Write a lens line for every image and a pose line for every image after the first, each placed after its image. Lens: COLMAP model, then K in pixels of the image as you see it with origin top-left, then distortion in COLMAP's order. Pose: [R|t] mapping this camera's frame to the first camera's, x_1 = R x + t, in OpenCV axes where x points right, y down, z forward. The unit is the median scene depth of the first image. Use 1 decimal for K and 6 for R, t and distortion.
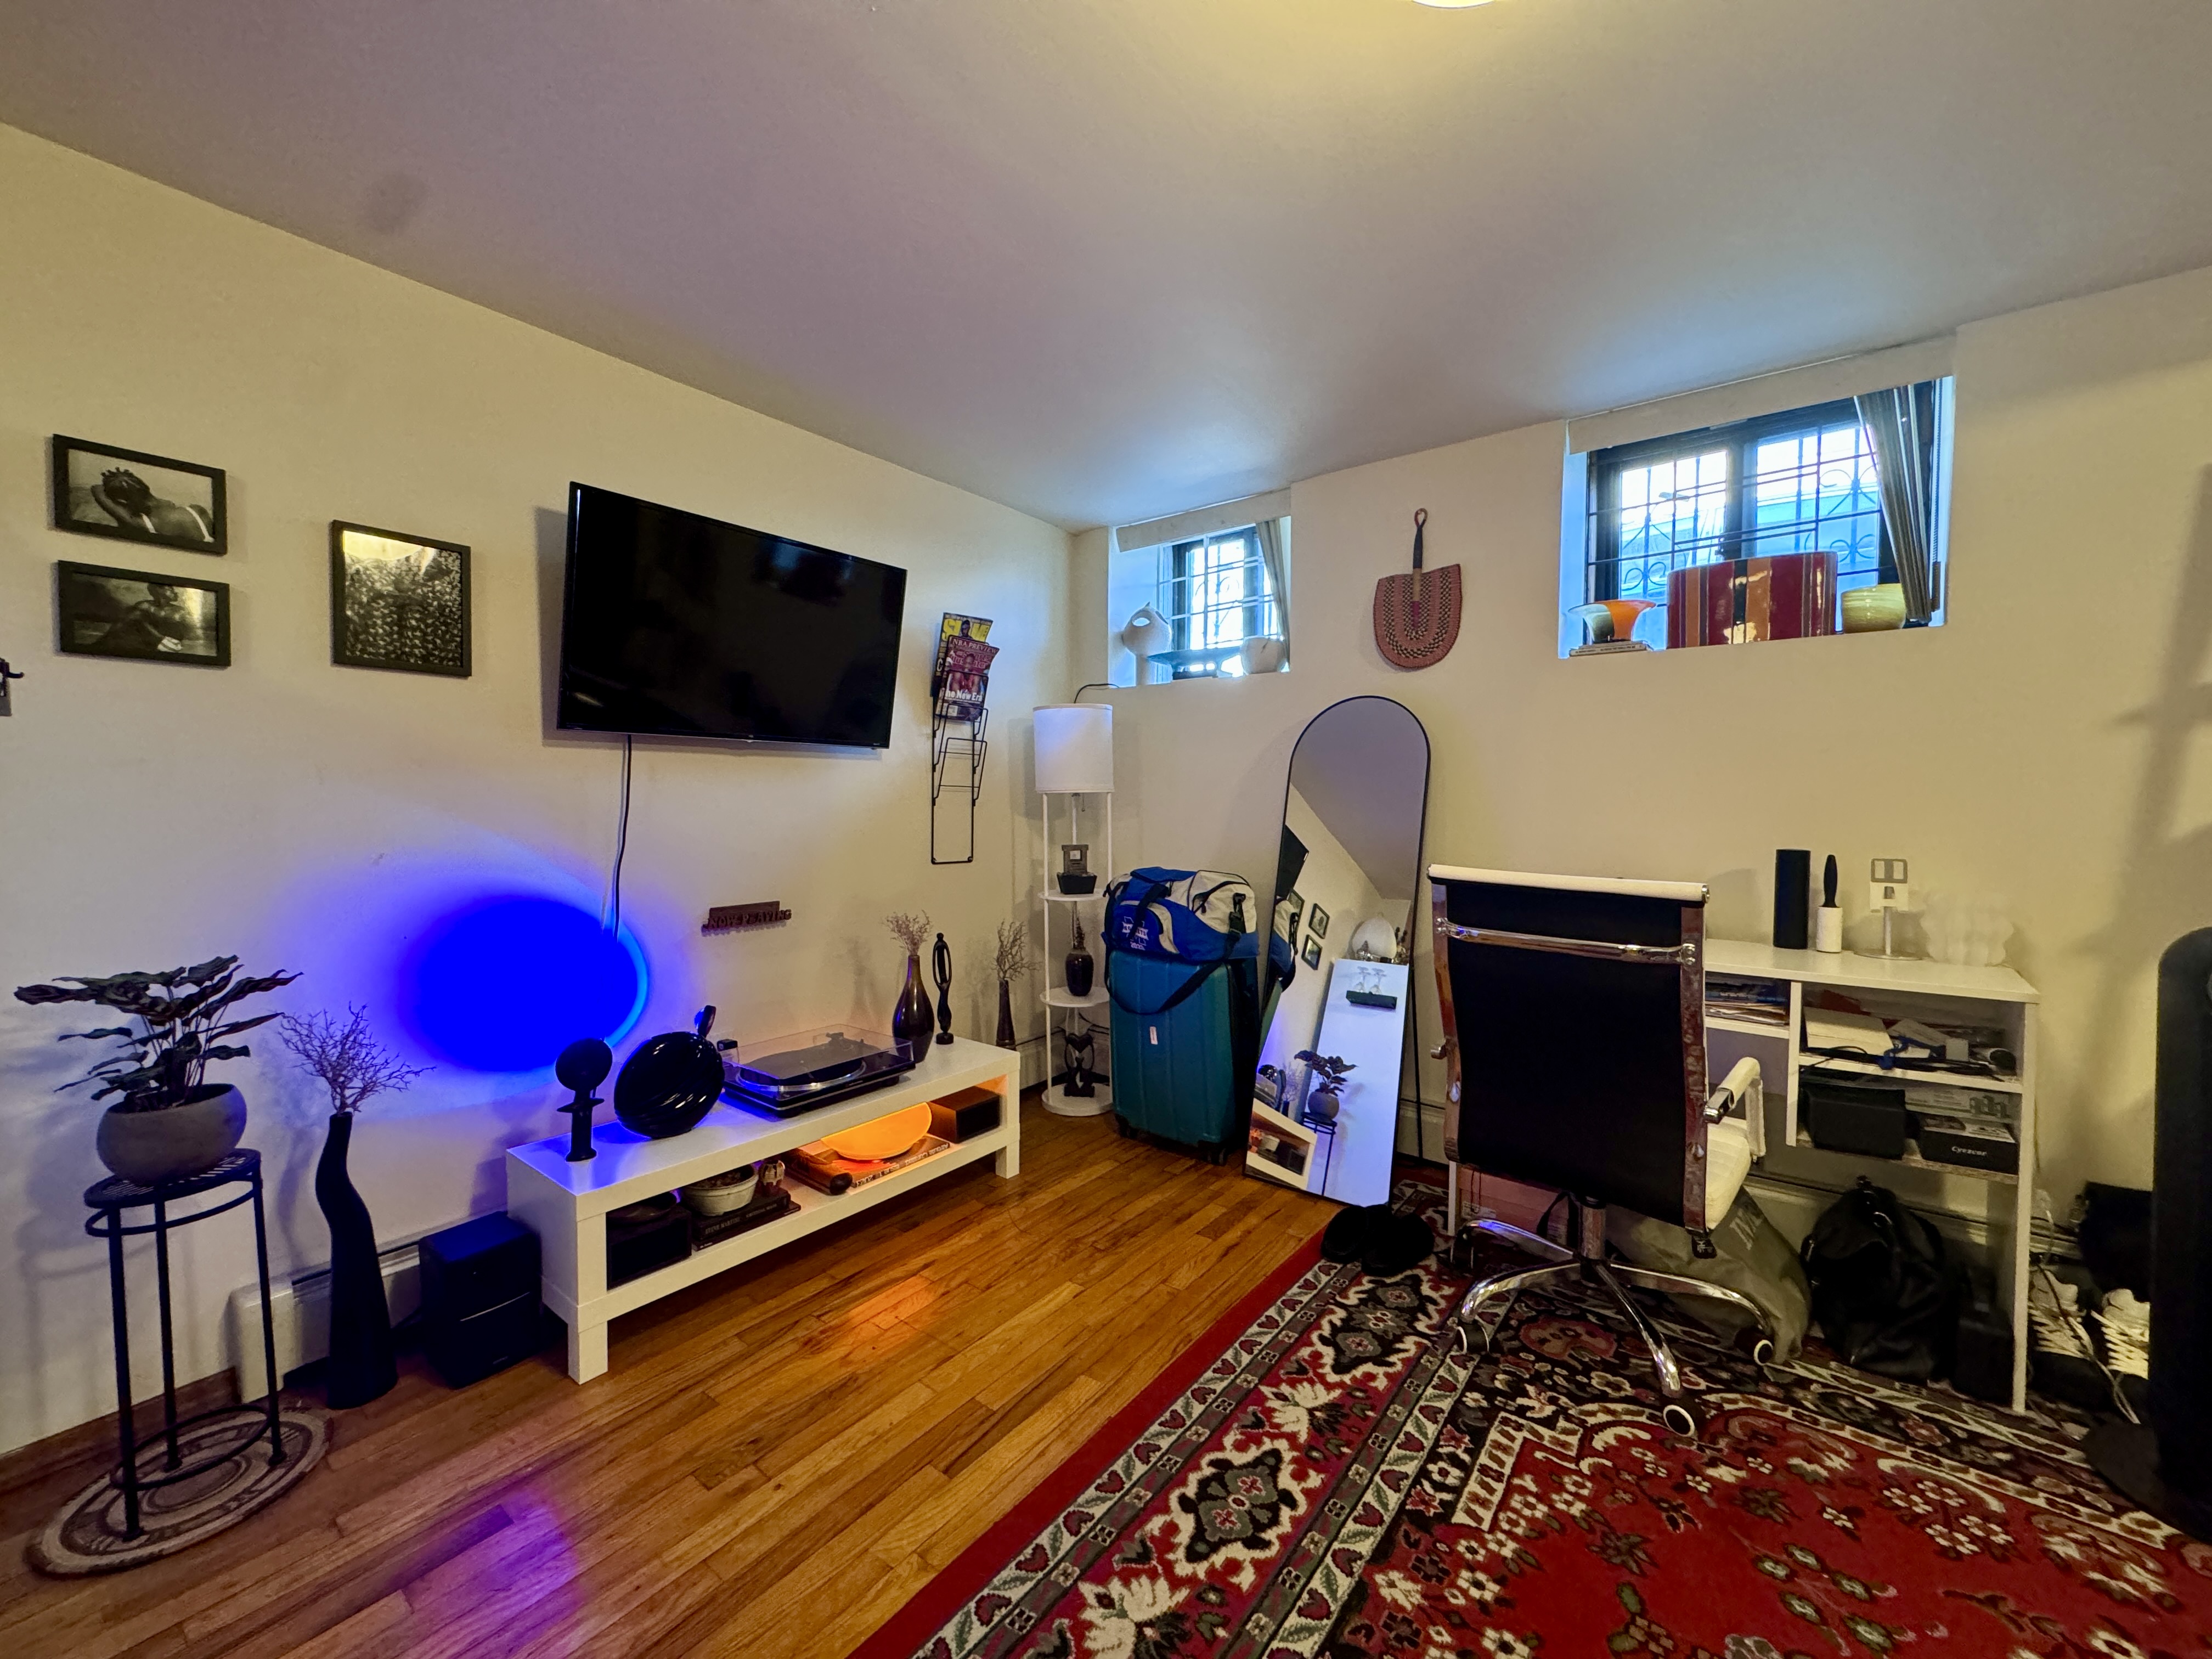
lens RADIAL K [[880.7, 0, 1106.0], [0, 880.7, 829.5], [0, 0, 1]] dist [-0.002822, 0.000266]
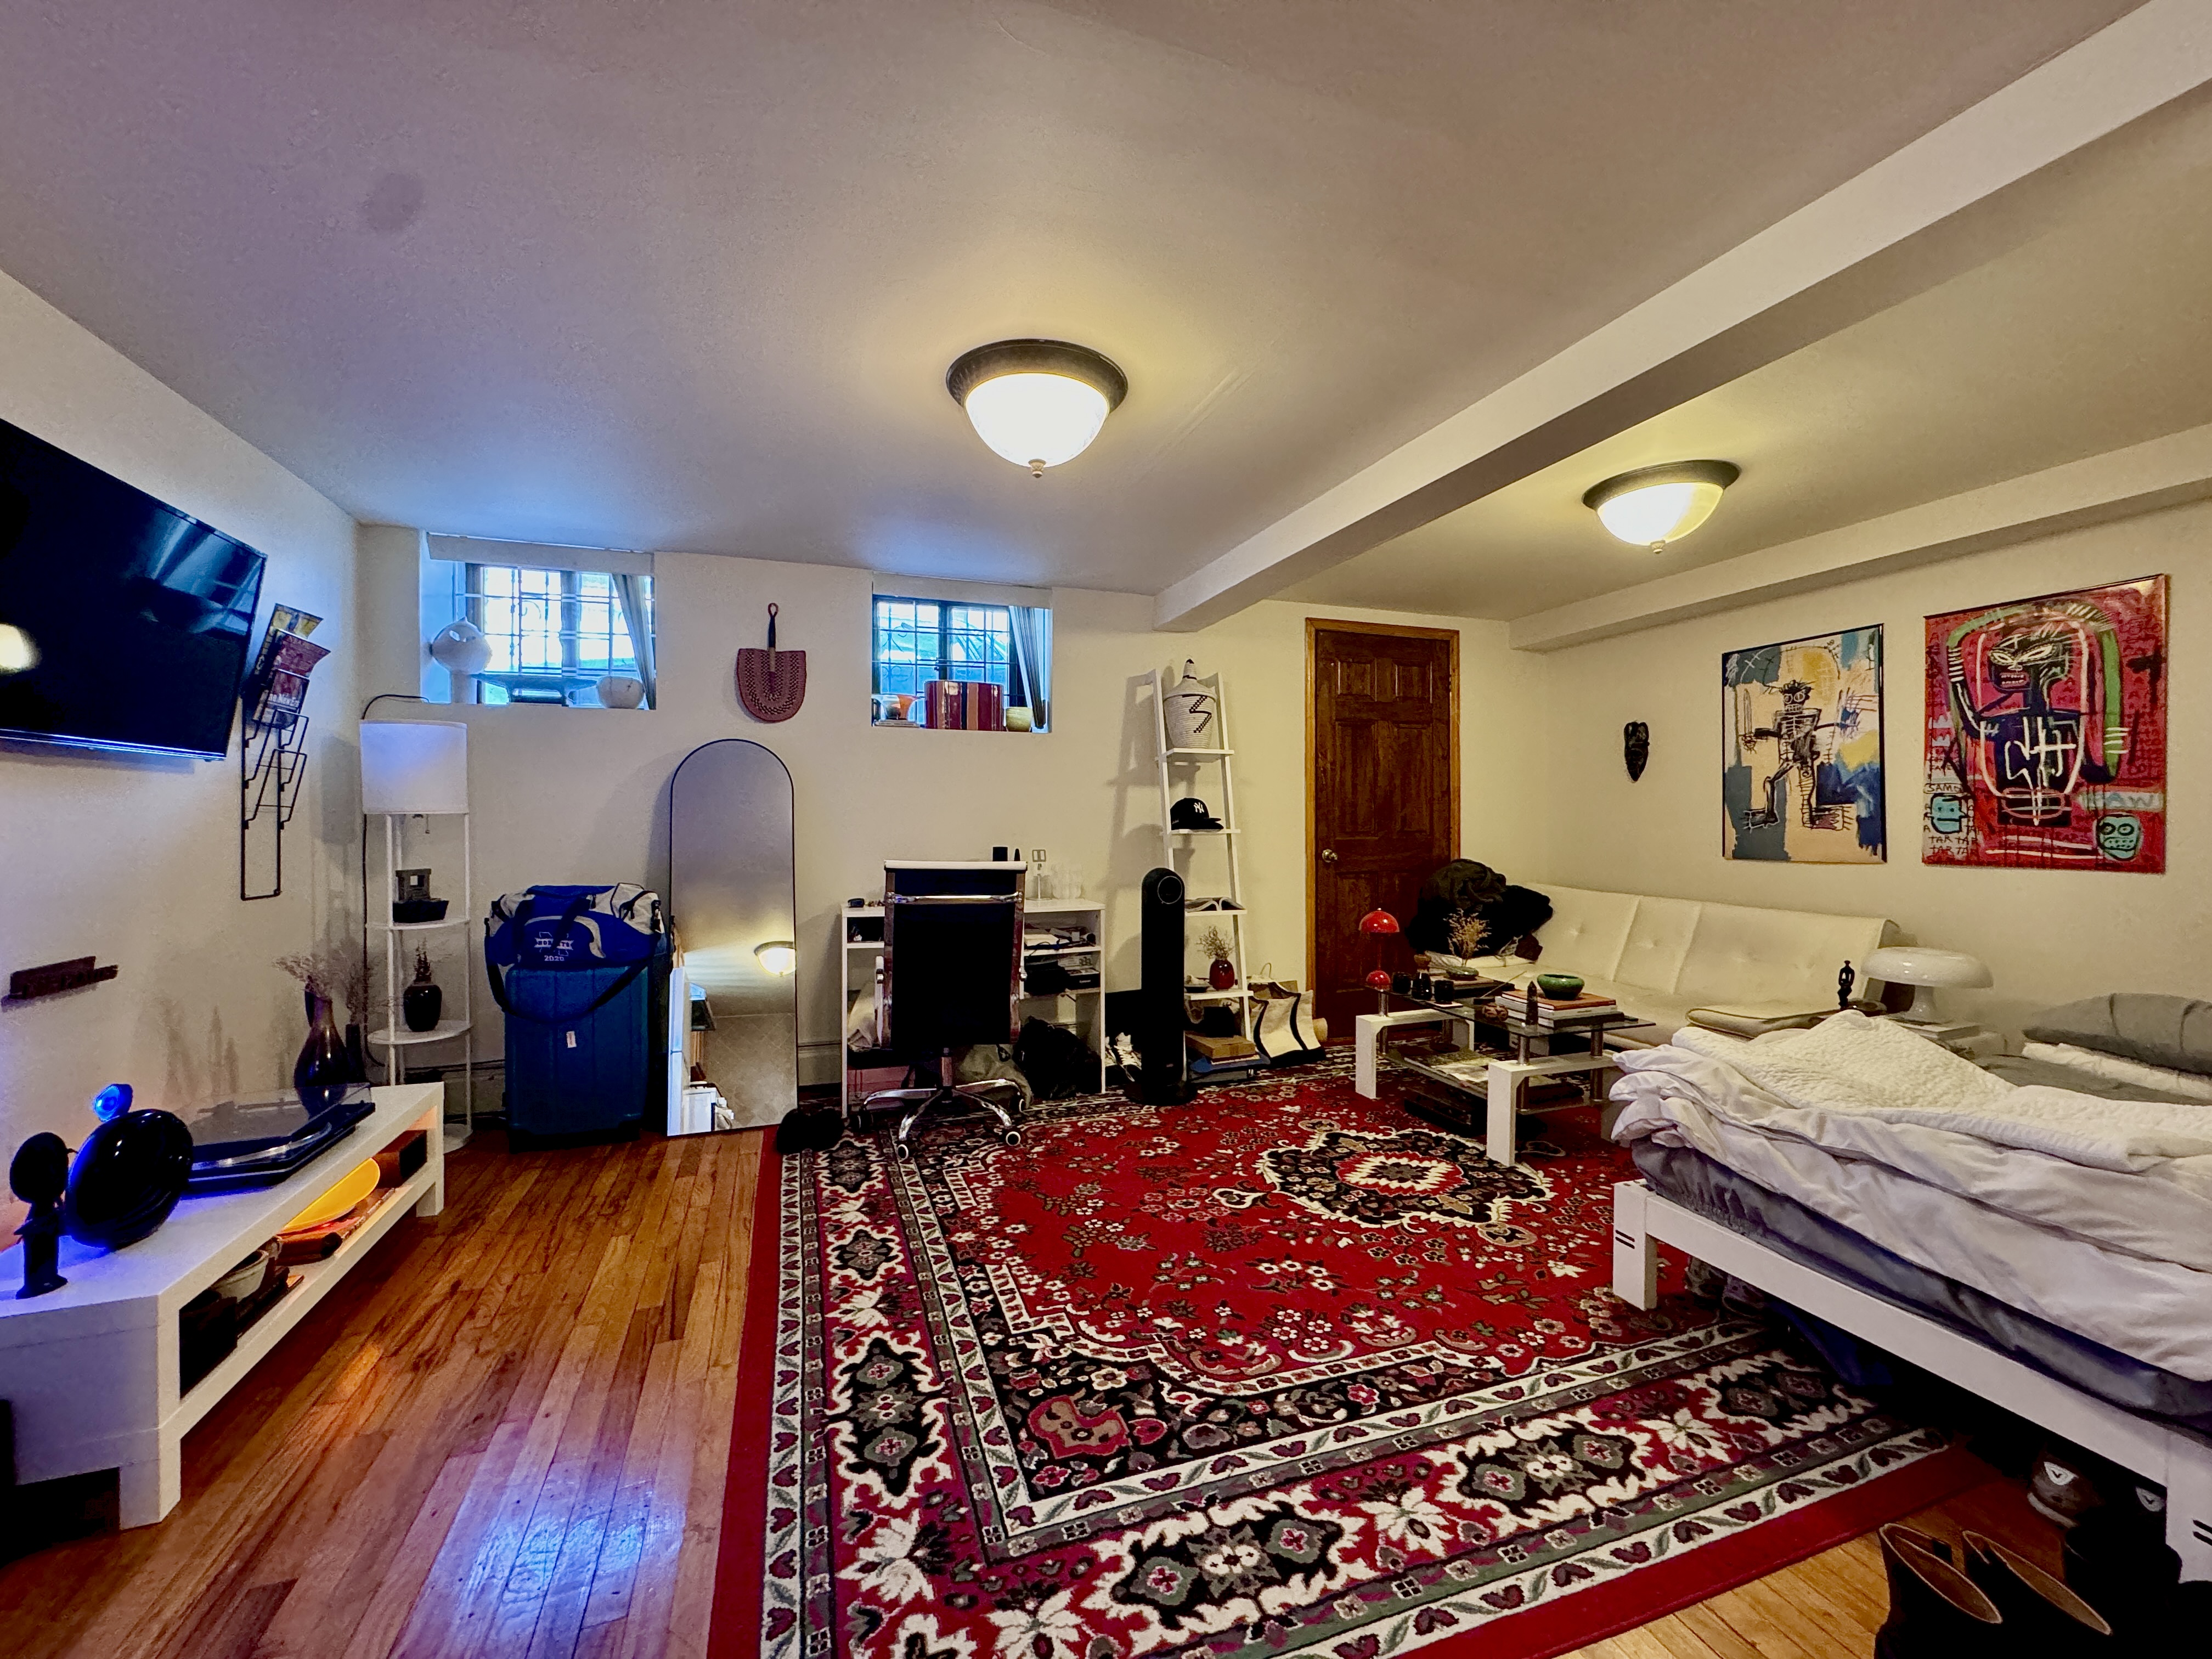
lens RADIAL K [[880.7, 0, 1106.0], [0, 880.7, 829.5], [0, 0, 1]] dist [-0.002822, 0.000266]
pose [[0.540825, -0.012680, 0.841039, -0.686346], [0.029937, 0.999543, -0.004181, 0.000940], [-0.840602, 0.027439, 0.540958, -0.196292]]
